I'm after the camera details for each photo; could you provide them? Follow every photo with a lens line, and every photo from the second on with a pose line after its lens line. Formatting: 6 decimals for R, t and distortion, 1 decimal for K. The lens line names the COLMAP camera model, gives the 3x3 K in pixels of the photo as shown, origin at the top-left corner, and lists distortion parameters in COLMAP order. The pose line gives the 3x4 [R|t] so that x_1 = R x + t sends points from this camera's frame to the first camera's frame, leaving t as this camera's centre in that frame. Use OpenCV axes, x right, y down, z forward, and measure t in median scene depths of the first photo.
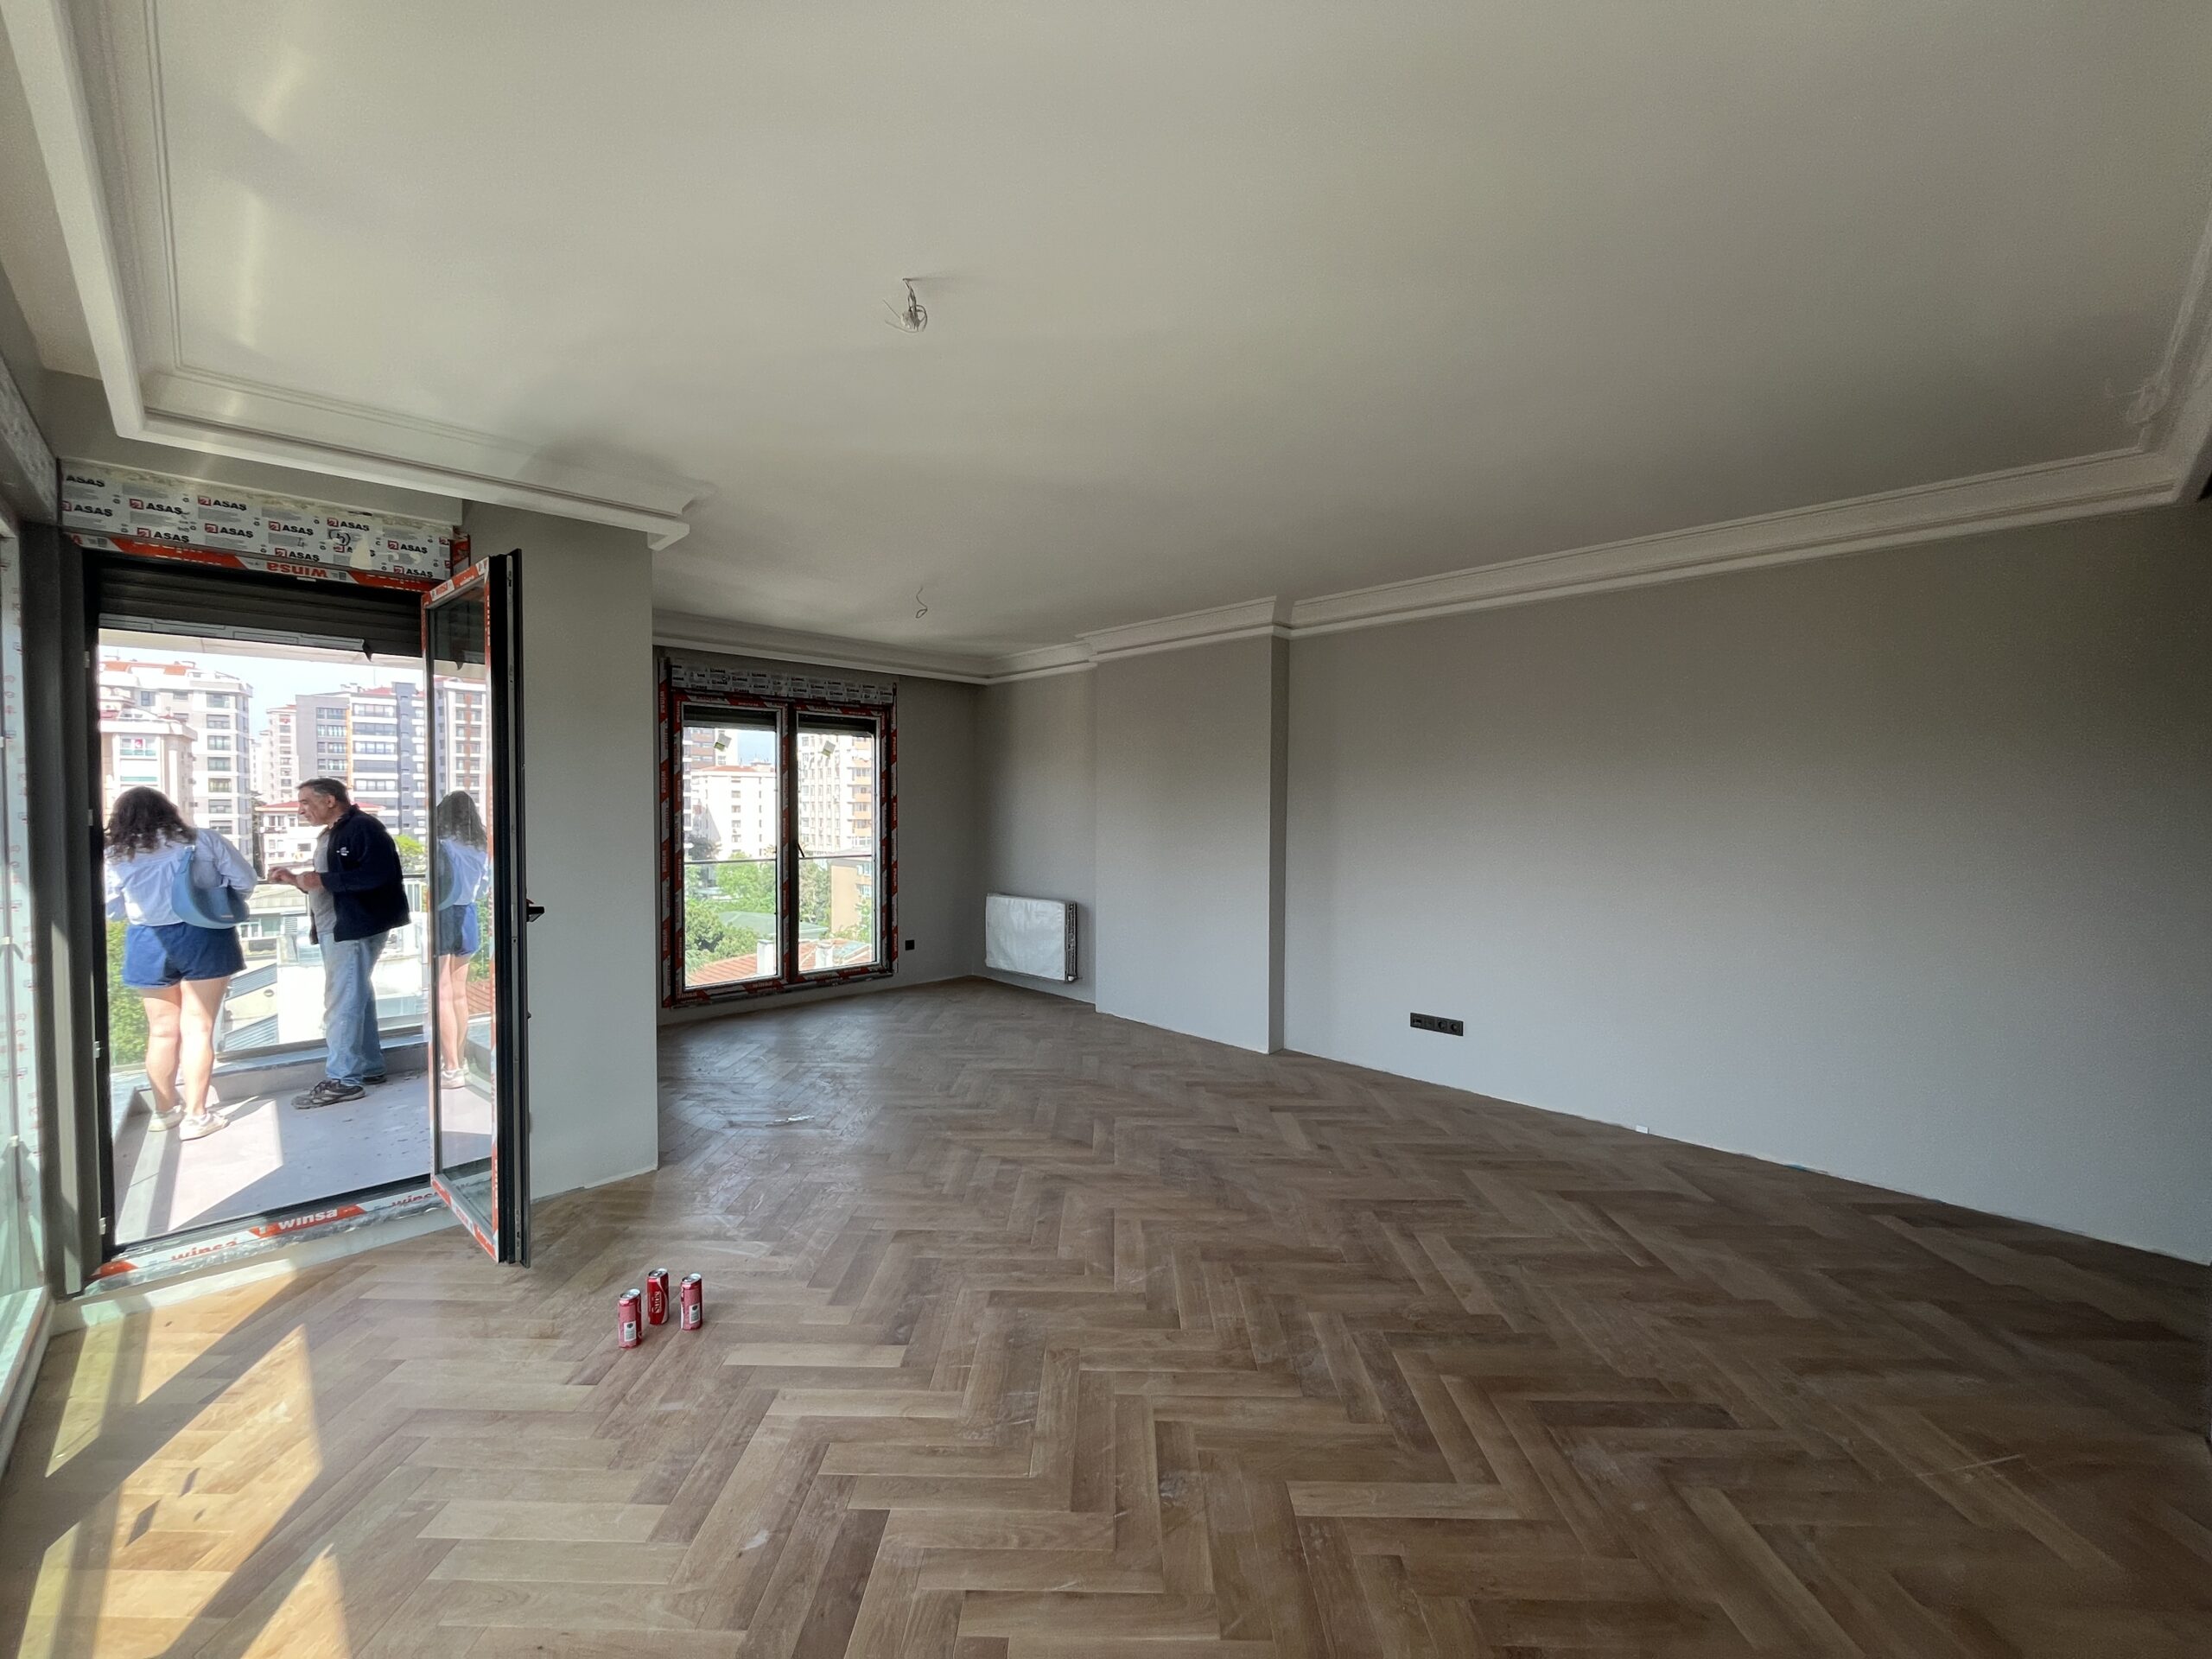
lens RADIAL K [[895.6, 0, 1106.0], [0, 895.6, 829.5], [0, 0, 1]] dist [0.000697, -0.000100]
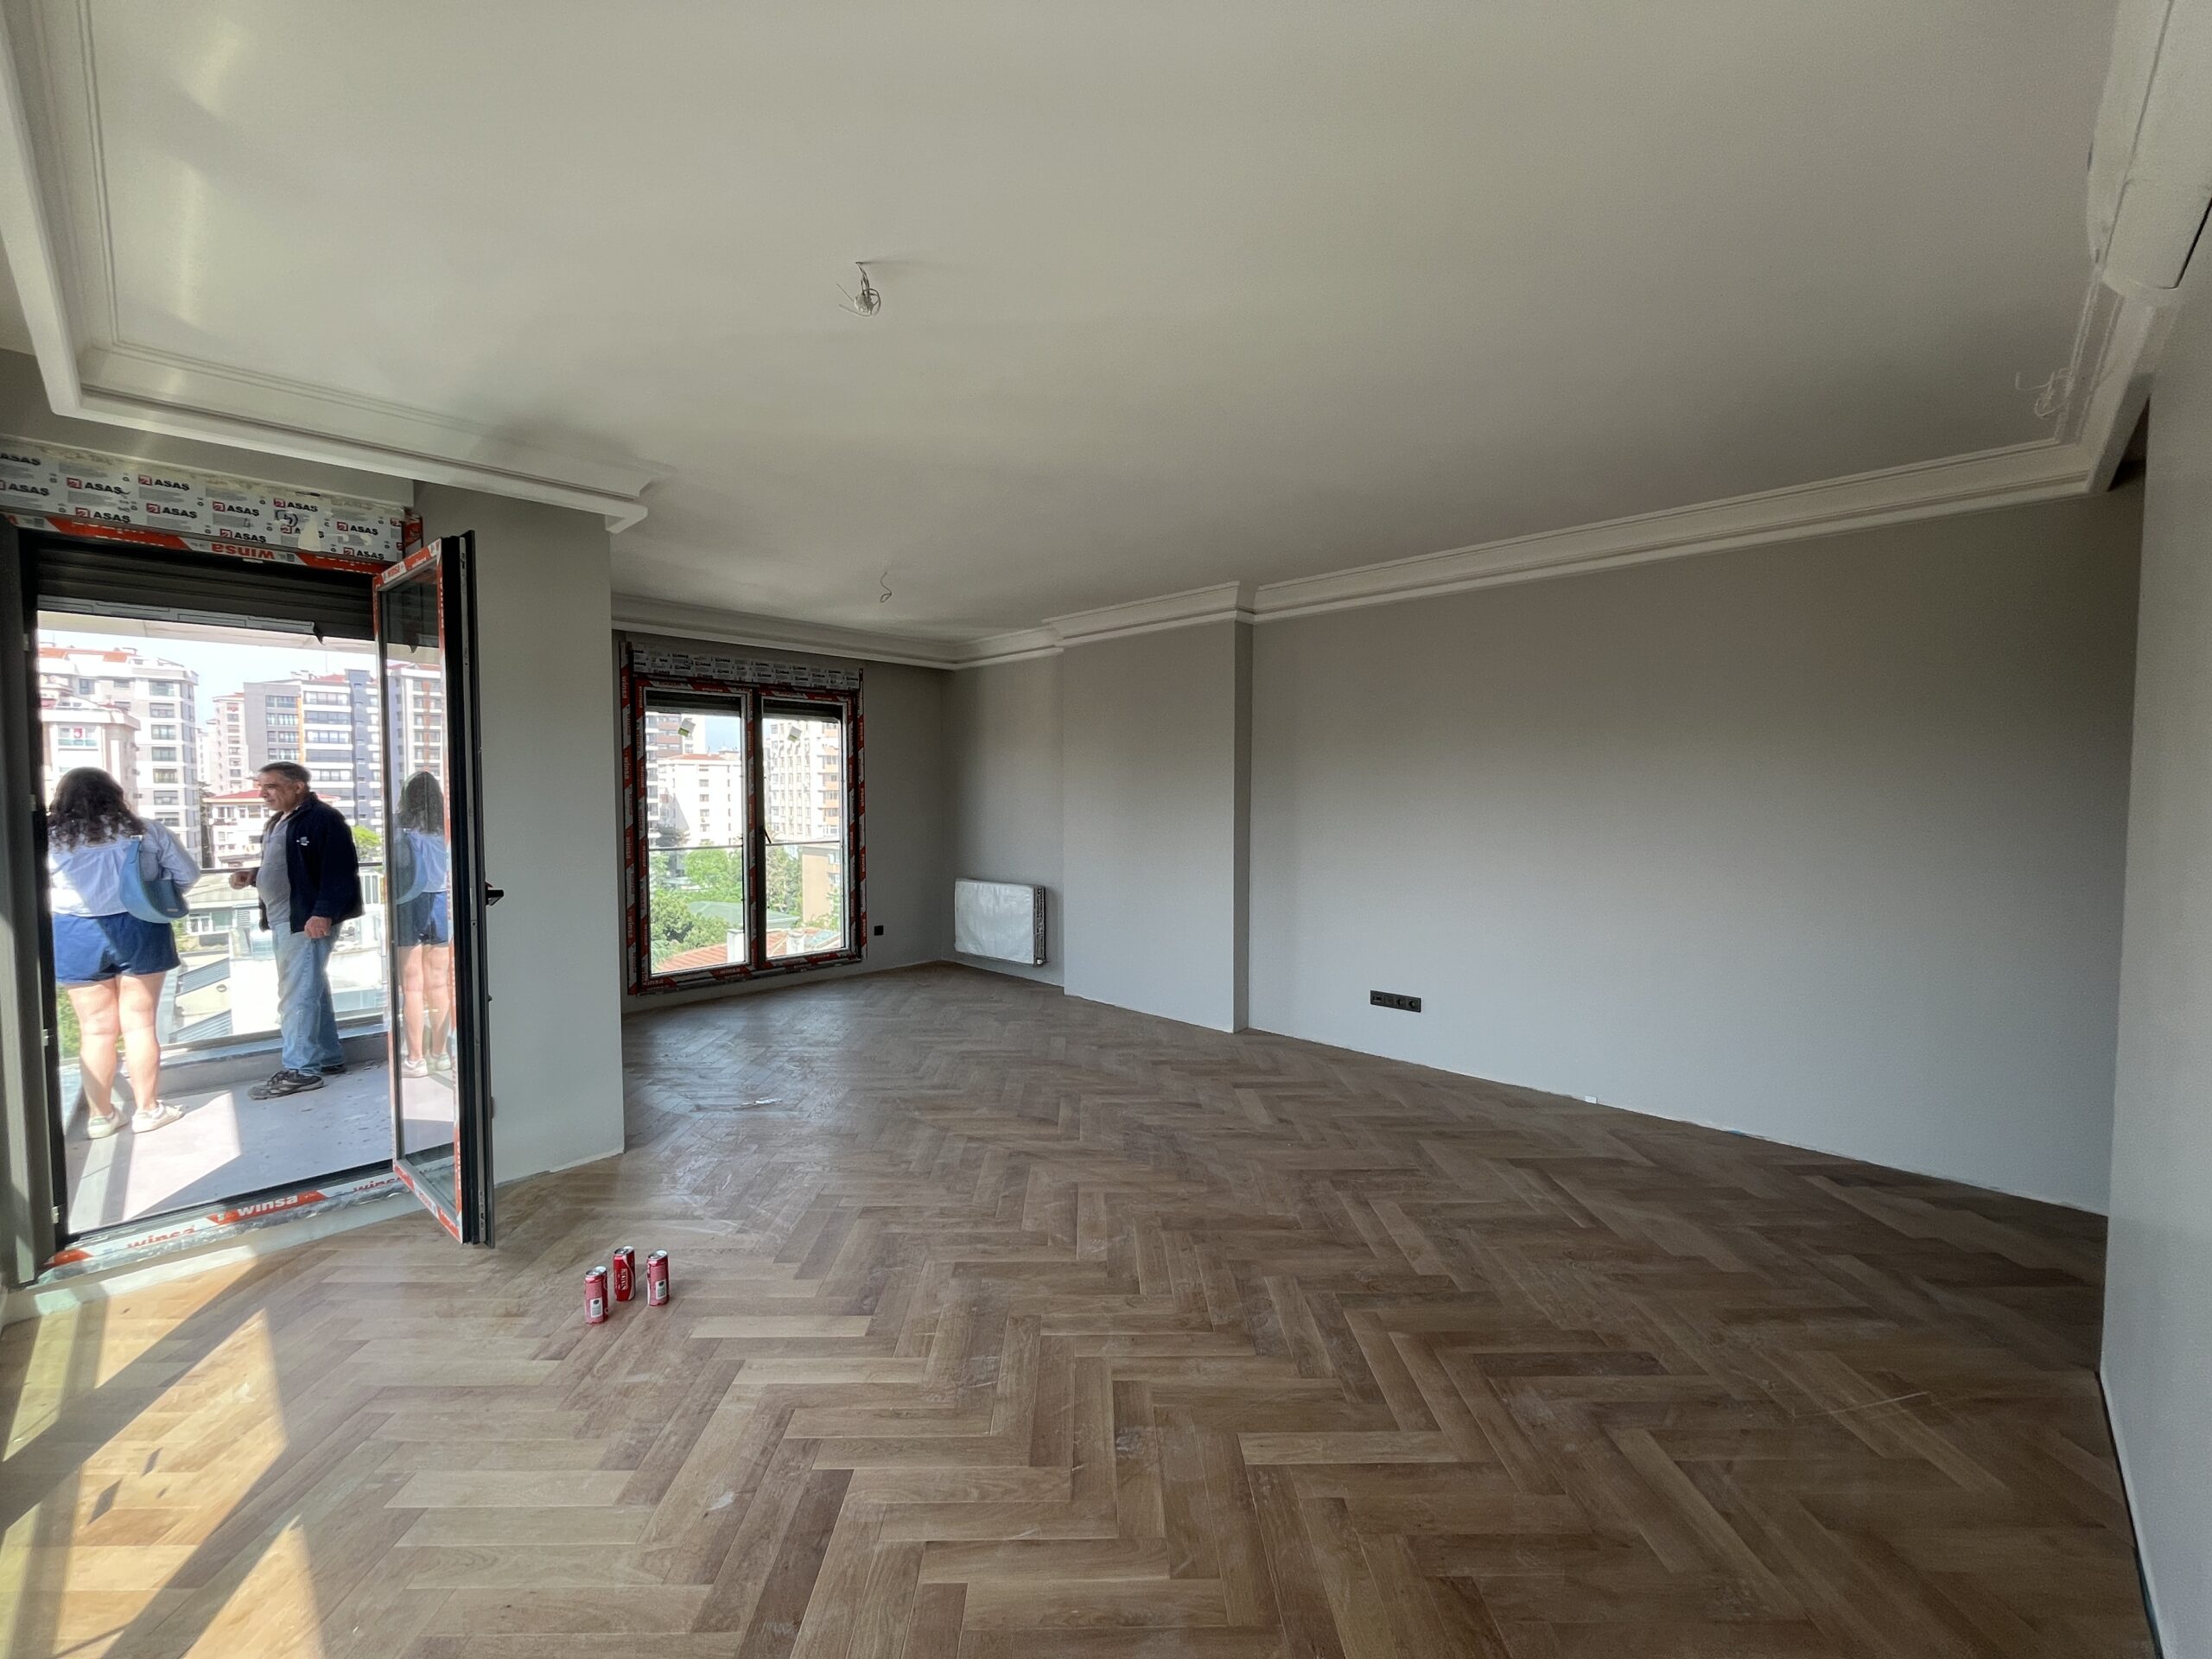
lens RADIAL K [[895.7, 0, 1106.0], [0, 895.7, 829.5], [0, 0, 1]] dist [-0.000474, 0.000163]
pose [[0.999542, -0.005979, 0.029651, 0.015748], [0.005546, 0.999877, 0.014663, 0.007429], [-0.029735, -0.014492, 0.999453, -0.018407]]
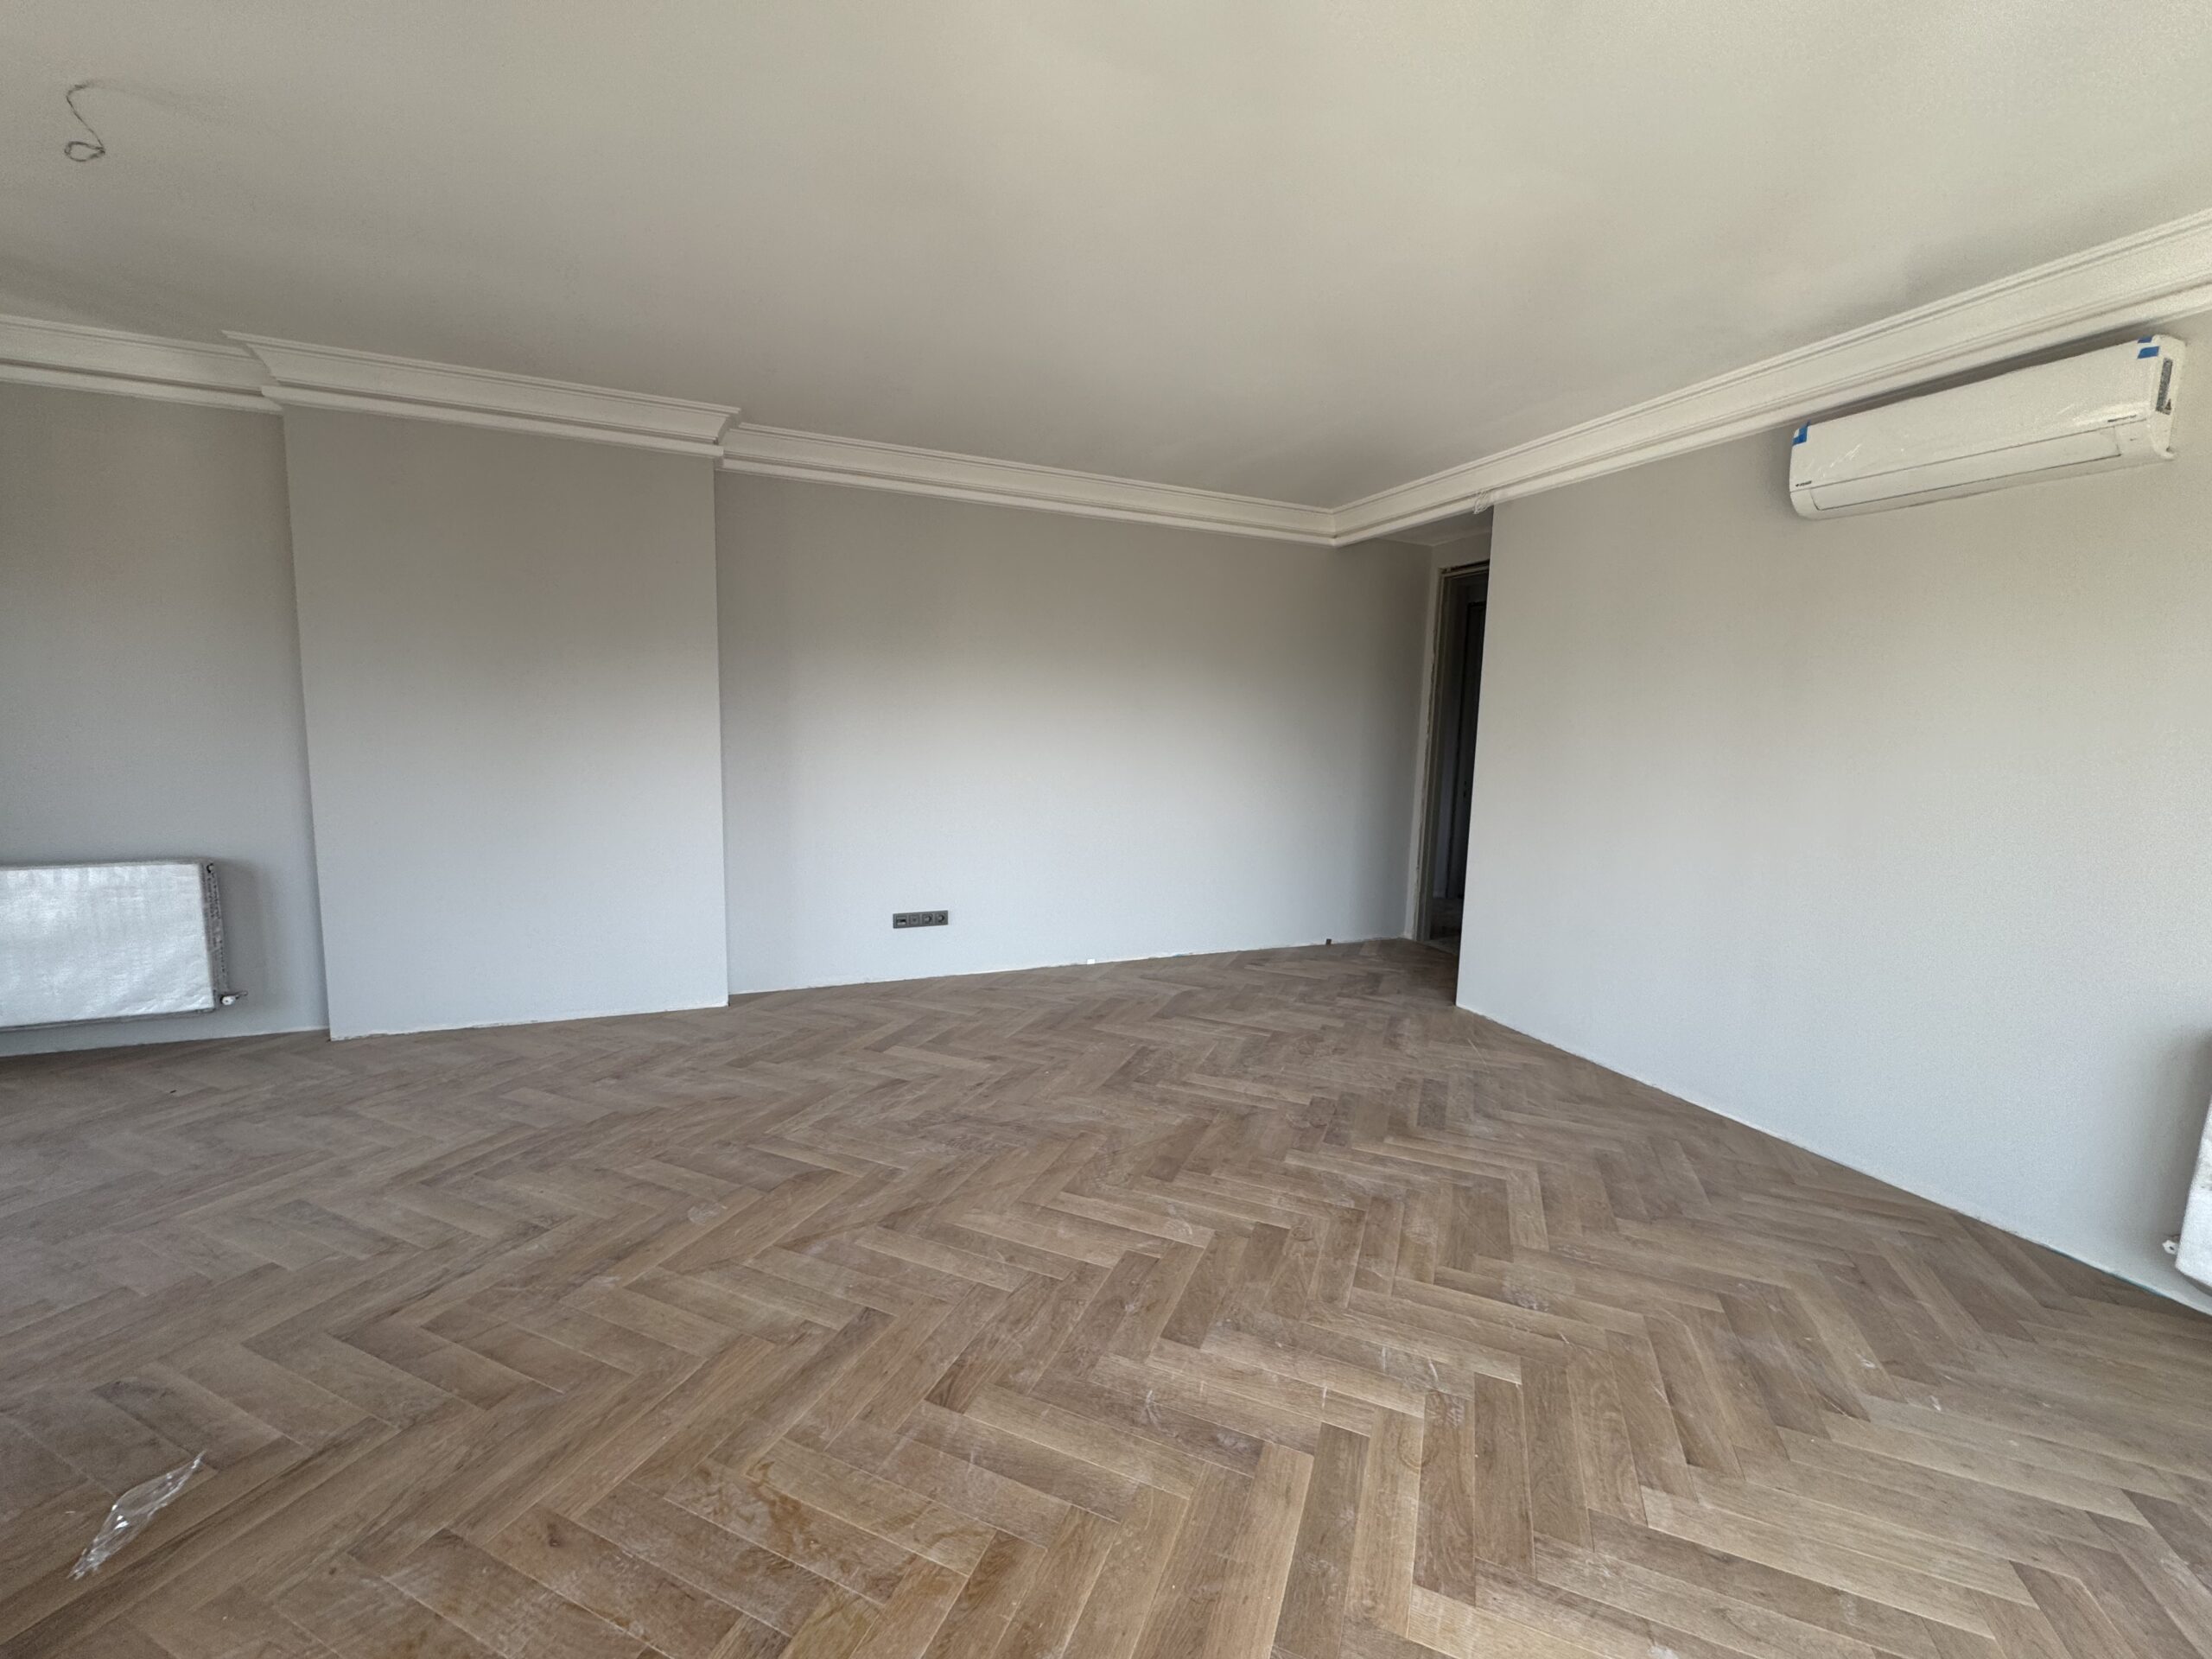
lens RADIAL K [[882.3, 0, 1106.0], [0, 882.3, 829.5], [0, 0, 1]] dist [-0.002210, 0.001259]
pose [[0.374234, -0.104903, 0.921382, -0.783418], [0.000974, 0.993625, 0.112732, 0.015628], [-0.927334, -0.041291, 0.371950, 0.799243]]
